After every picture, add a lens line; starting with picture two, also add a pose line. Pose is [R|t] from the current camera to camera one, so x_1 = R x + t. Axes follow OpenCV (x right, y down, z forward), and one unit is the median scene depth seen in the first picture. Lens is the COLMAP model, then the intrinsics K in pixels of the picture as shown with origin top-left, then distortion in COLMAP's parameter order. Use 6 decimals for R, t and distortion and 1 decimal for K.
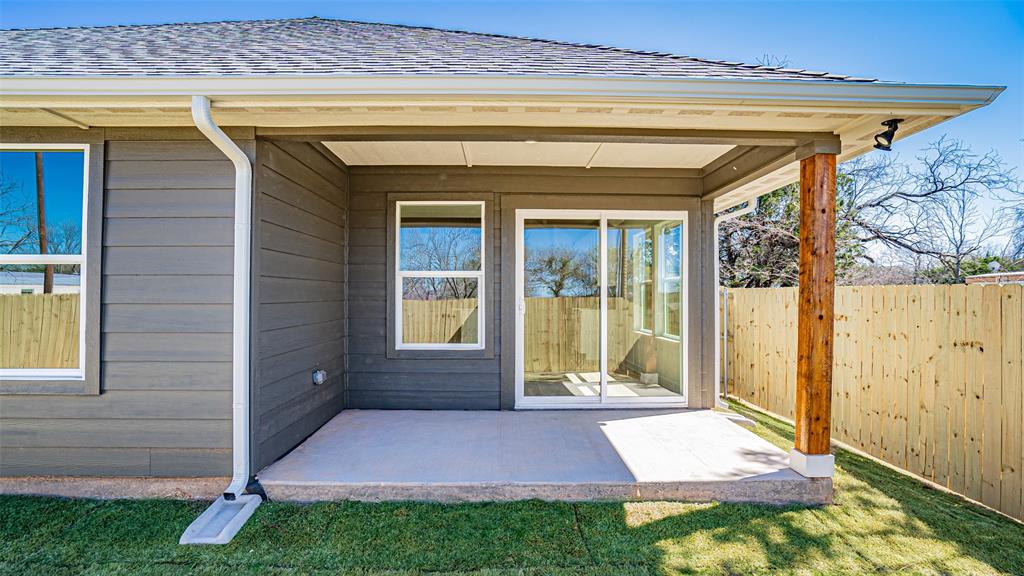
lens RADIAL K [[474.6, 0, 510.4], [0, 474.6, 292.1], [0, 0, 1]] dist [-0.058446, 0.021394]
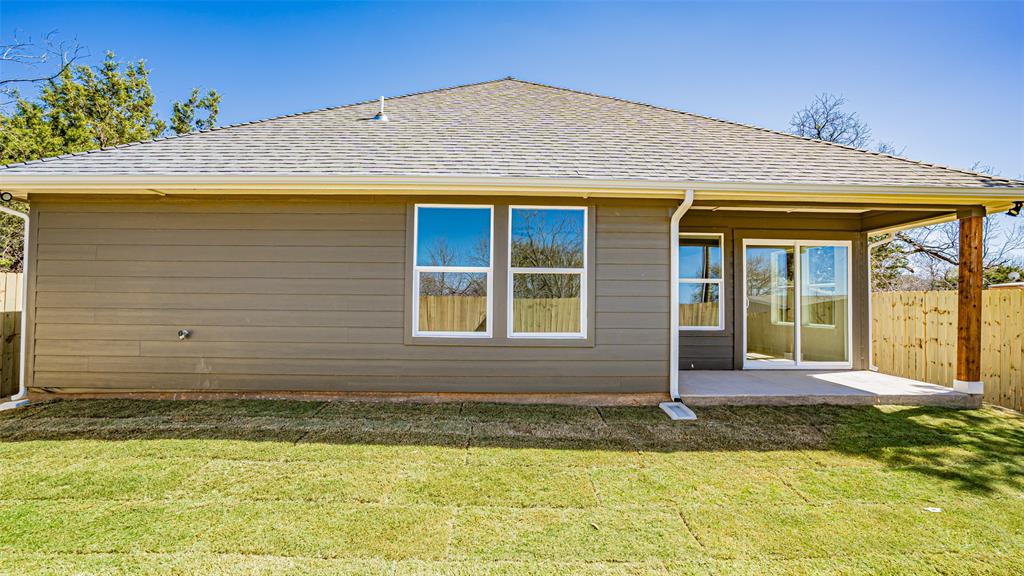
lens RADIAL K [[474.6, 0, 510.4], [0, 474.6, 292.1], [0, 0, 1]] dist [-0.058446, 0.021394]
pose [[0.999959, 0.006807, -0.005910, -0.961603], [-0.006883, 0.999893, -0.012910, 0.029304], [0.005821, 0.012950, 0.999899, -0.679277]]
